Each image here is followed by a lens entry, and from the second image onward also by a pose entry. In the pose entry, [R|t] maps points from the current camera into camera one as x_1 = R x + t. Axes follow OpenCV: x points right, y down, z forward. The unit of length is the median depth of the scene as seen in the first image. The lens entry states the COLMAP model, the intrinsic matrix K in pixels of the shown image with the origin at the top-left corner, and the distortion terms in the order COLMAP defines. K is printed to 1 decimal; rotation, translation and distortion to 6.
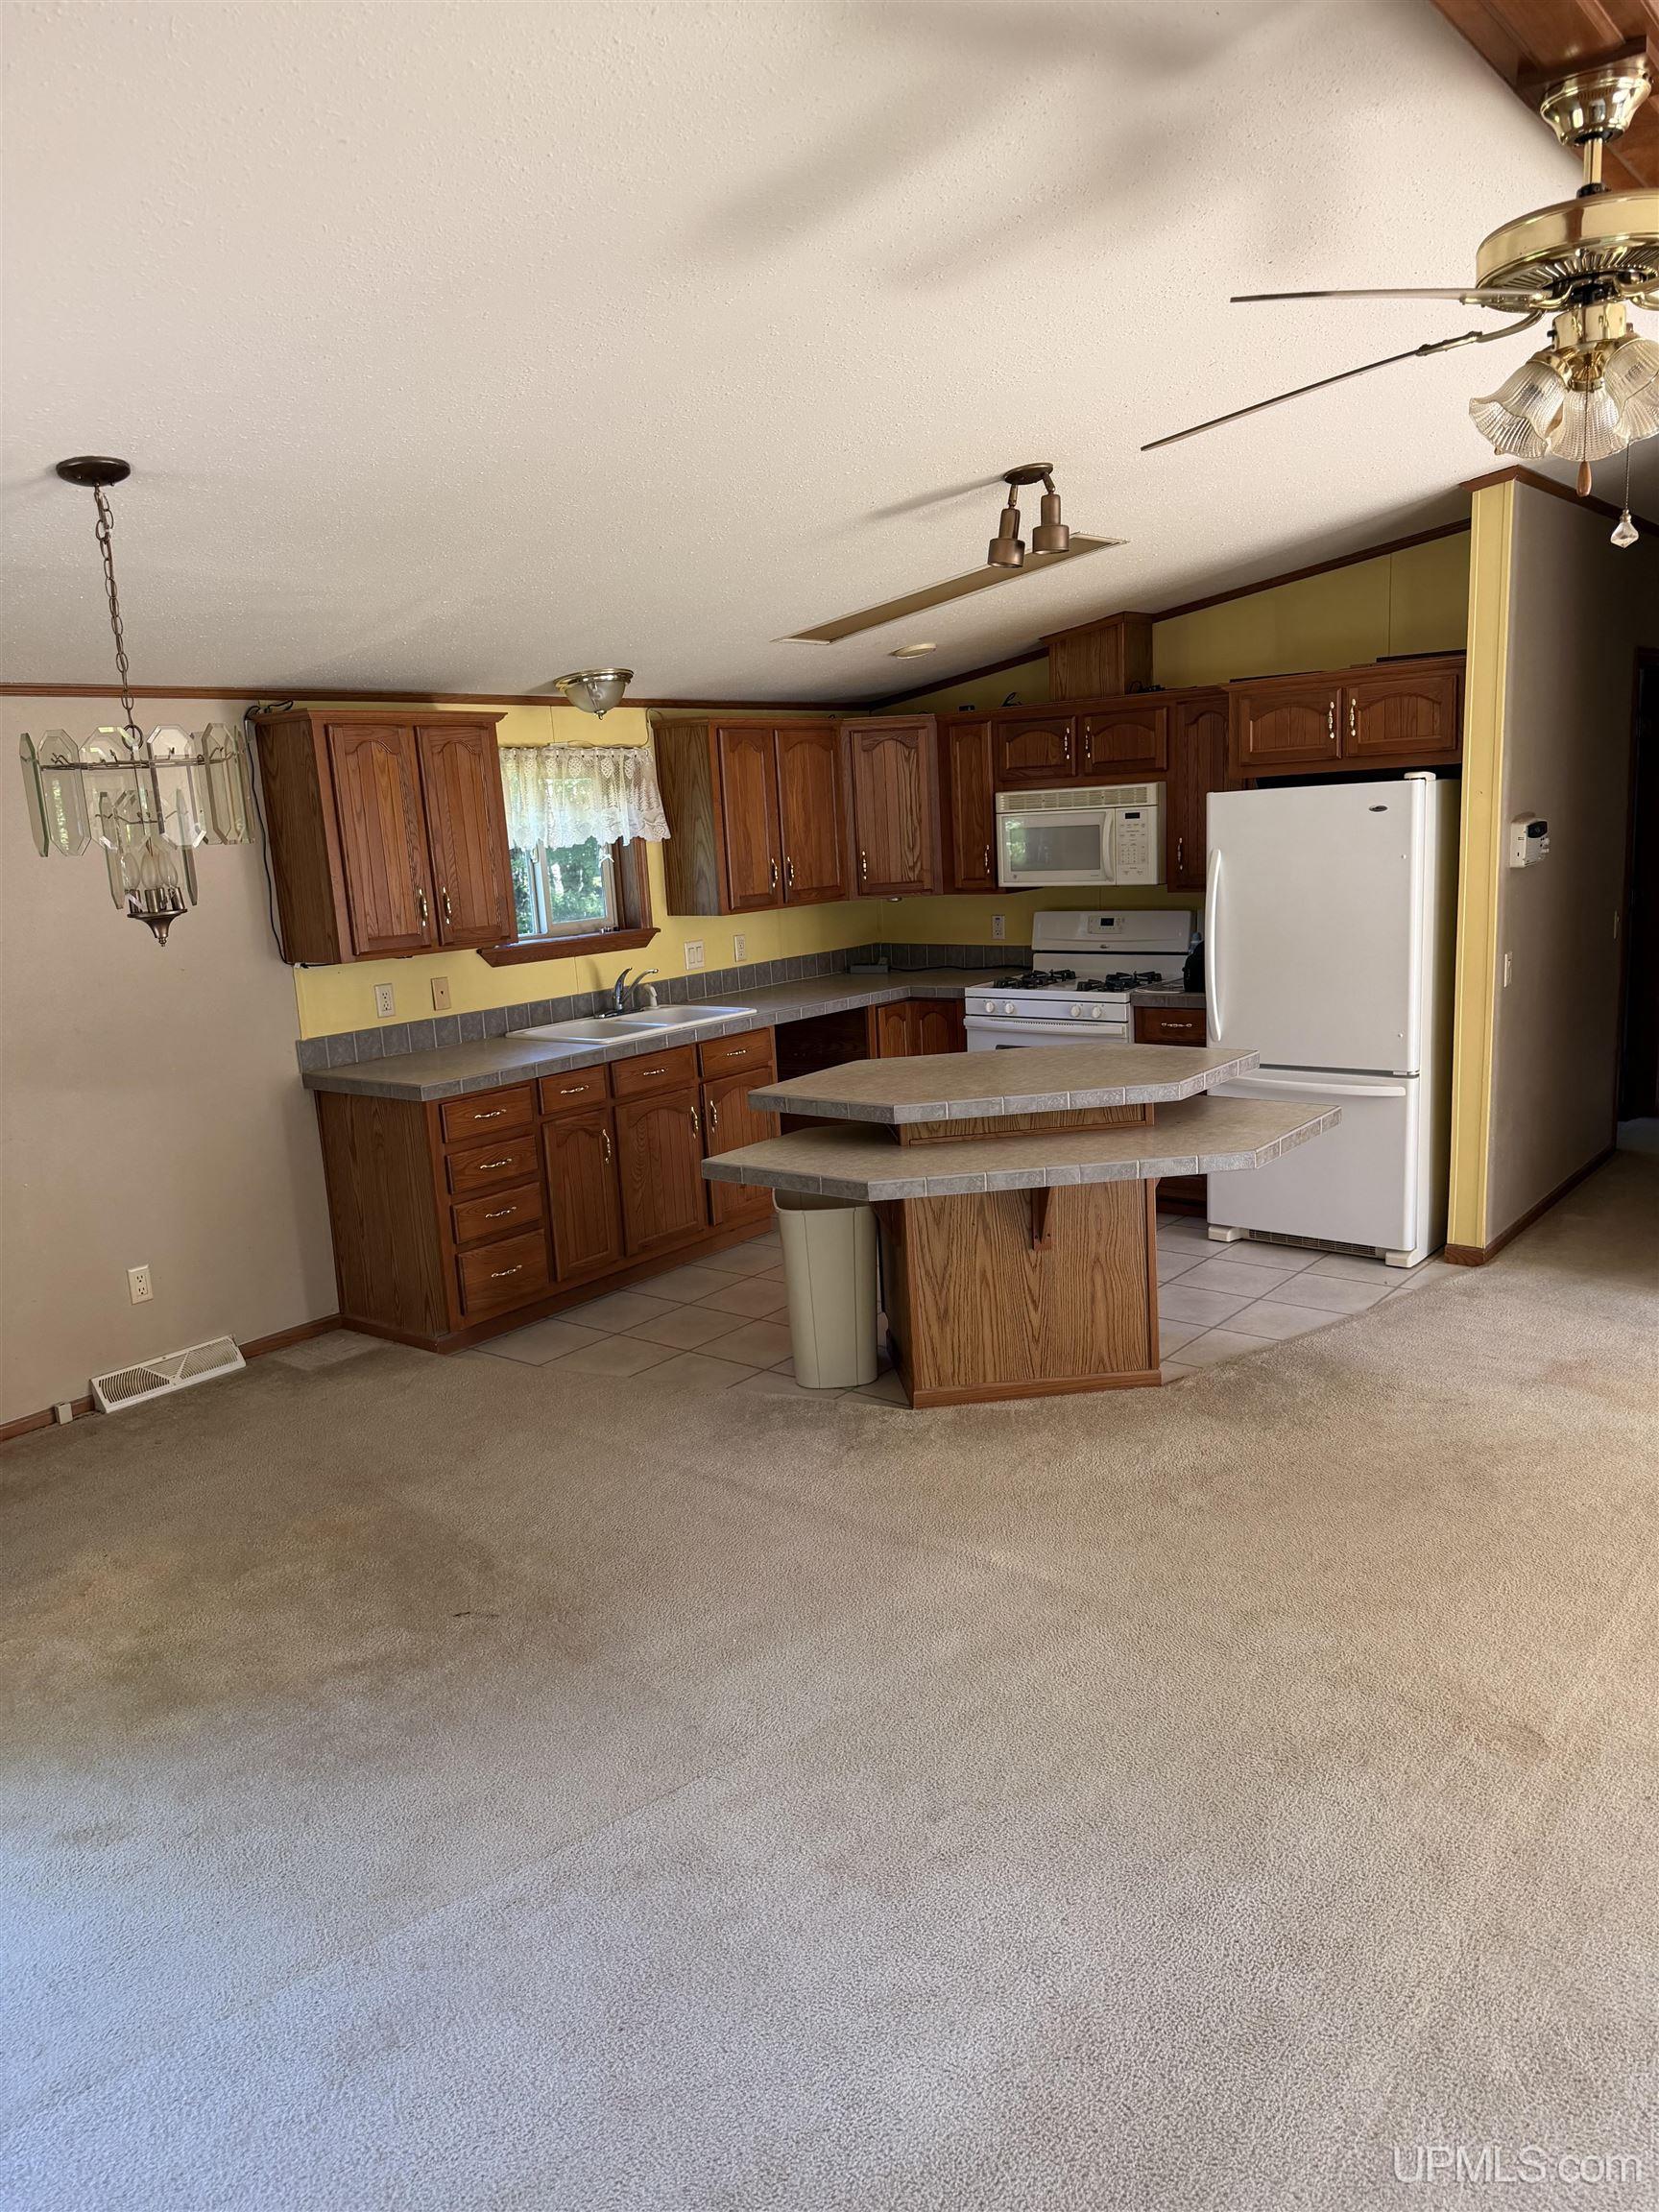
lens RADIAL K [[1553.1, 0, 817.3], [0, 1553.1, 1119.5], [0, 0, 1]] dist [0.131012, -0.194896]
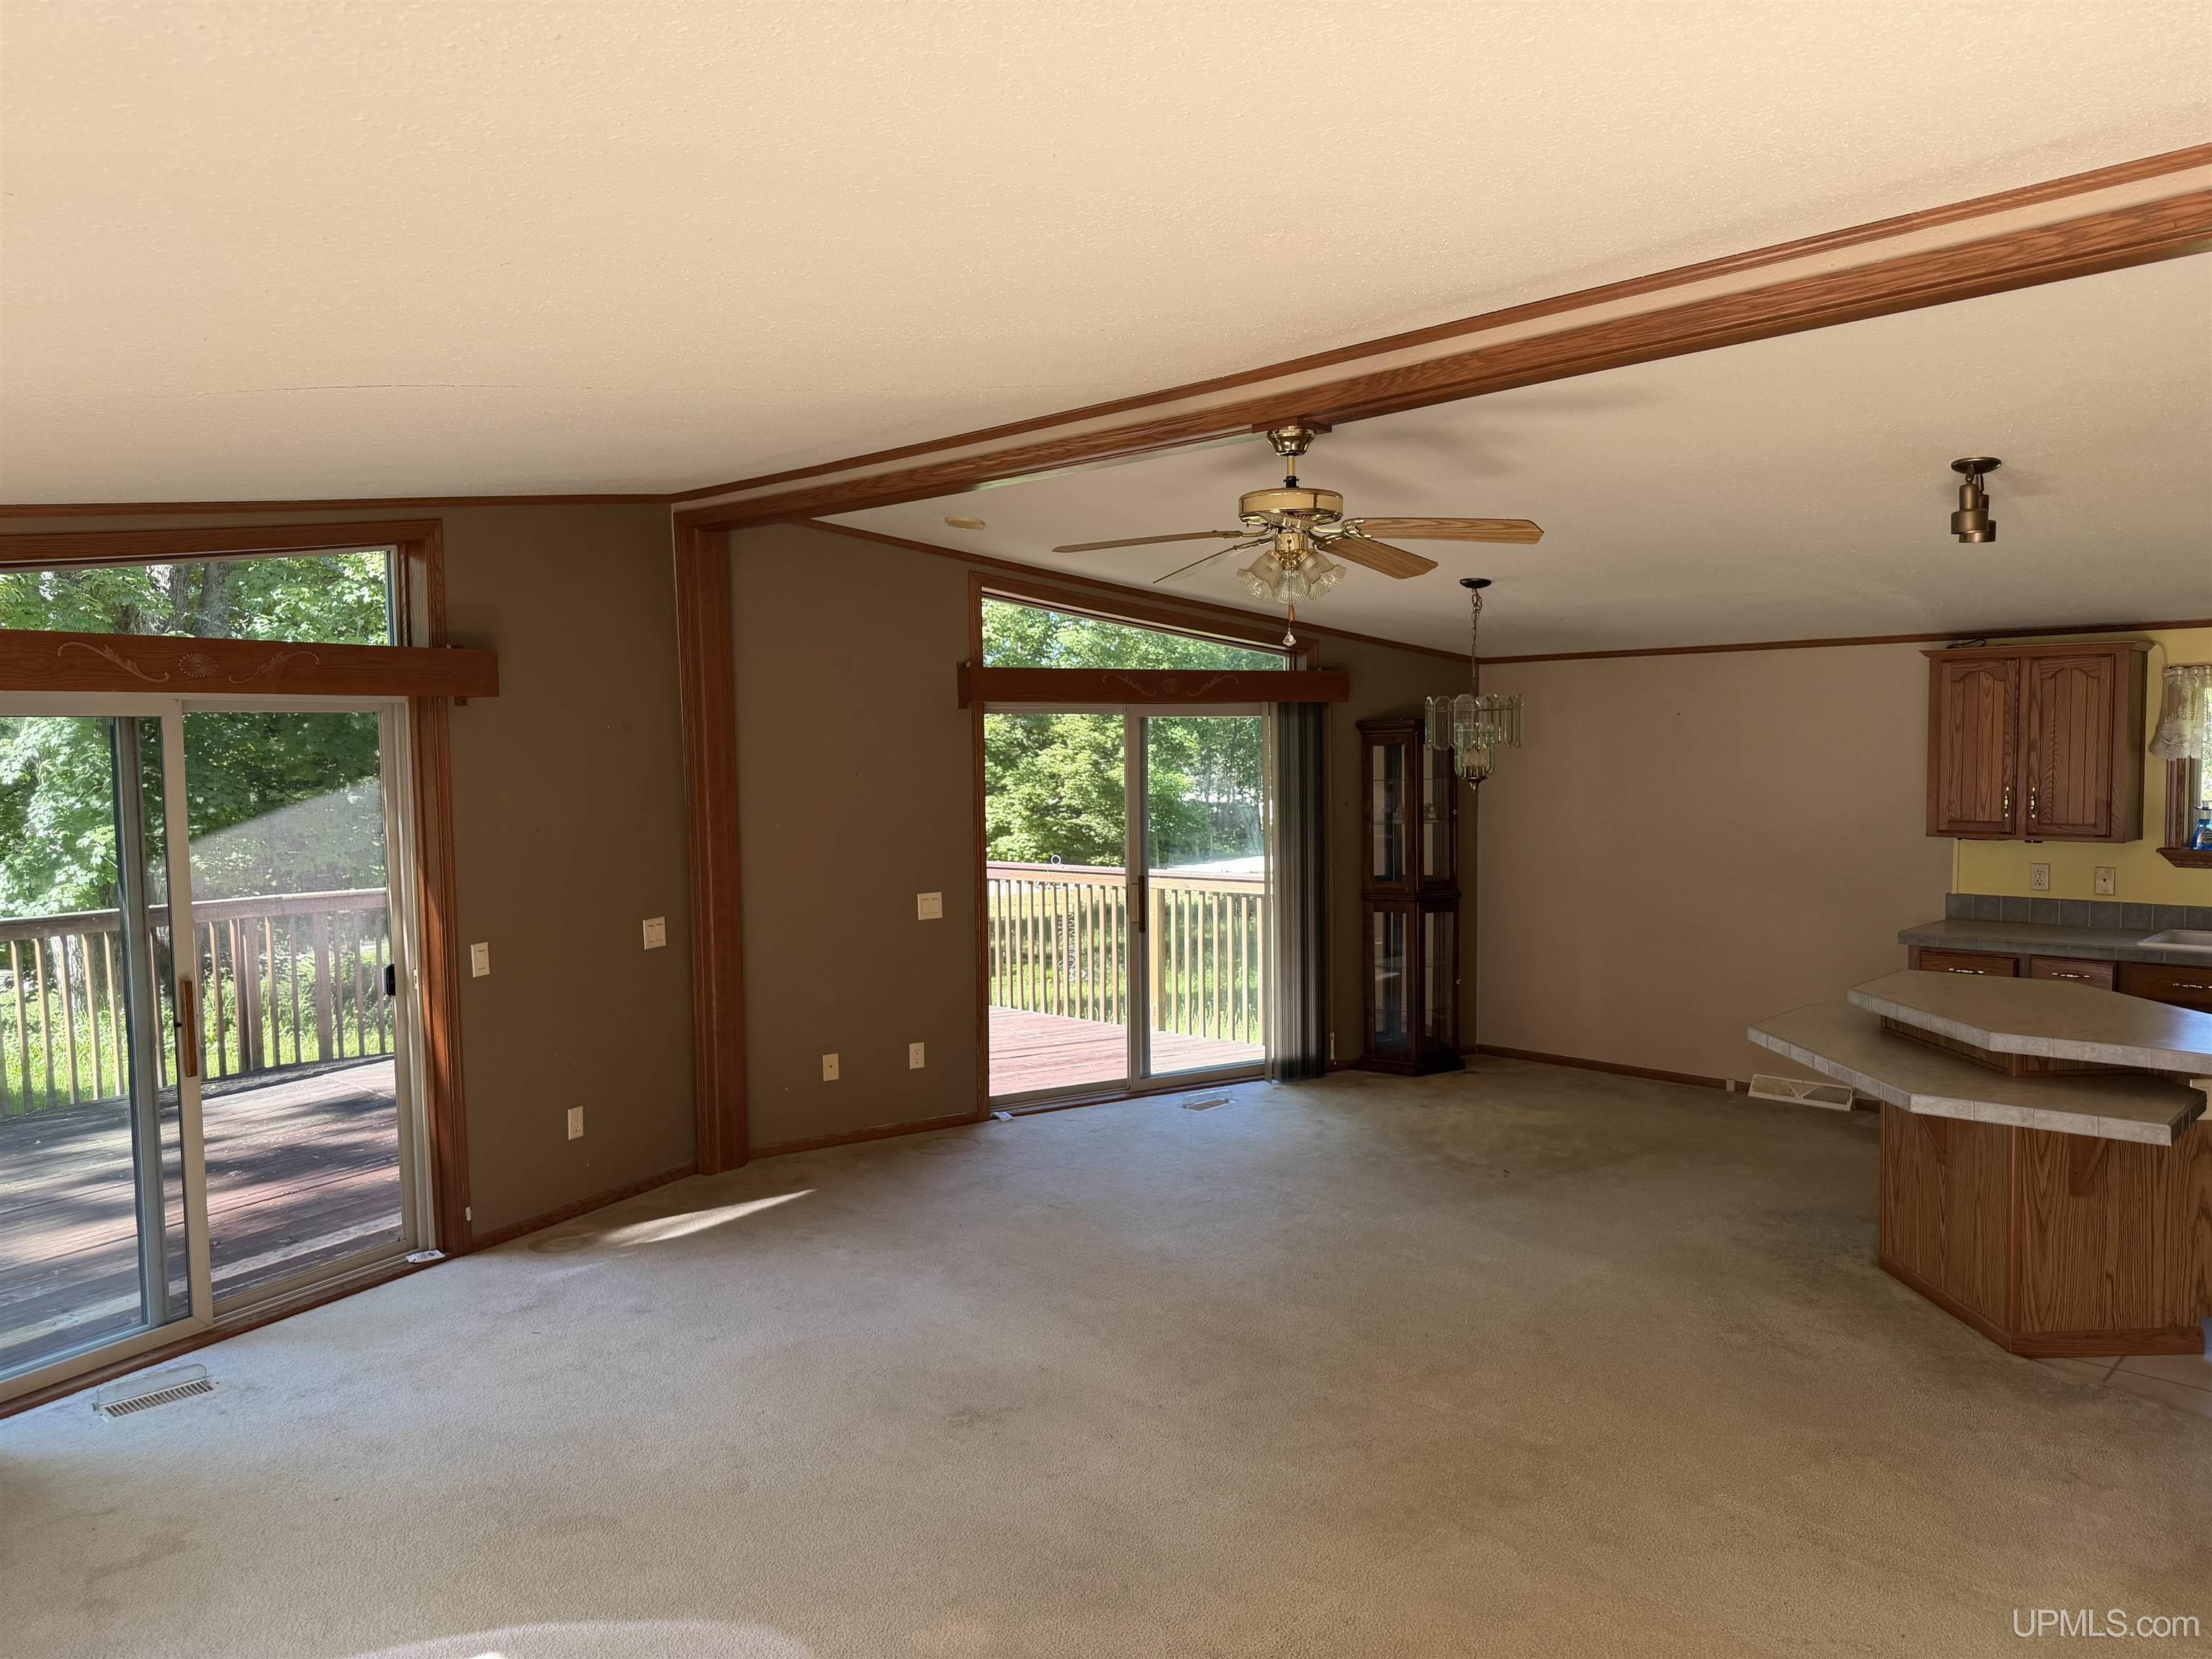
lens RADIAL K [[1551.3, 0, 1110.1], [0, 1551.3, 837.4], [0, 0, 1]] dist [0.087597, -0.109913]
pose [[-0.103059, 0.117192, -0.987747, 0.974463], [-0.176193, 0.975181, 0.134084, -0.139787], [0.978946, 0.187853, -0.079853, 0.388638]]
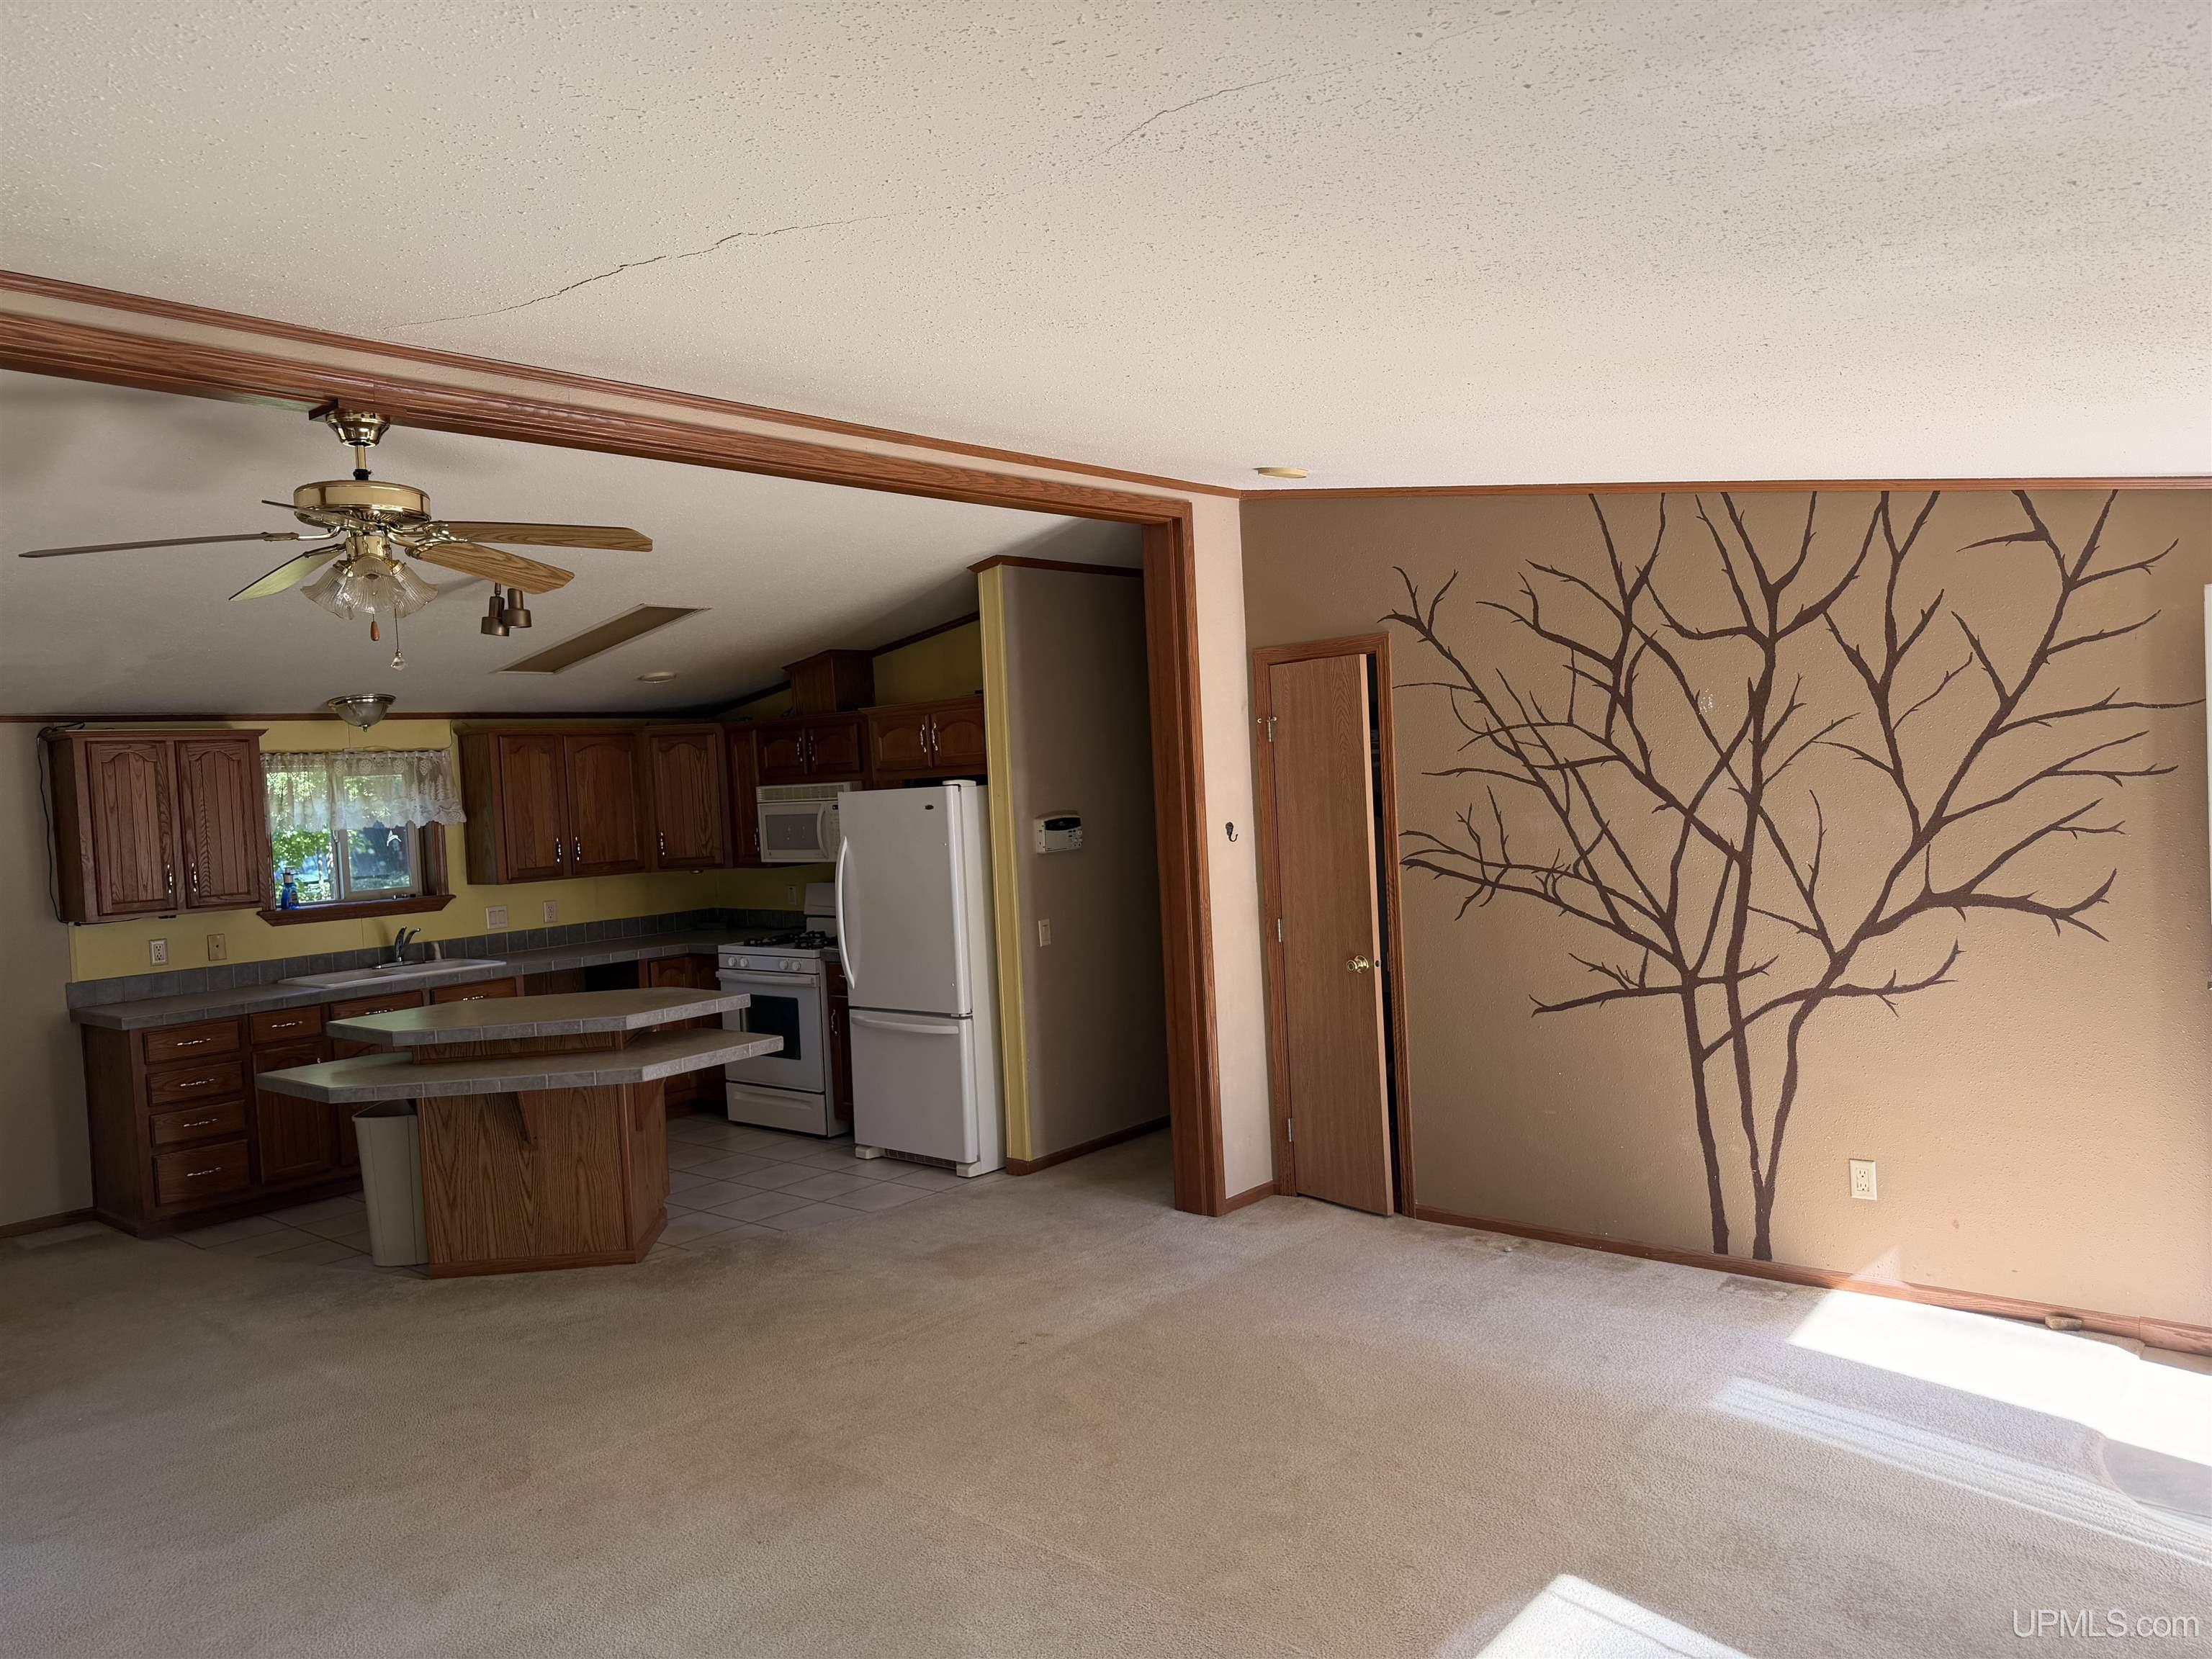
lens RADIAL K [[1562.0, 0, 1099.7], [0, 1562.0, 828.9], [0, 0, 1]] dist [0.126623, -0.202788]
pose [[0.999215, 0.004846, -0.039319, 0.517279], [-0.011222, 0.986463, -0.163600, 0.025594], [0.037994, 0.163913, 0.985743, -0.232203]]
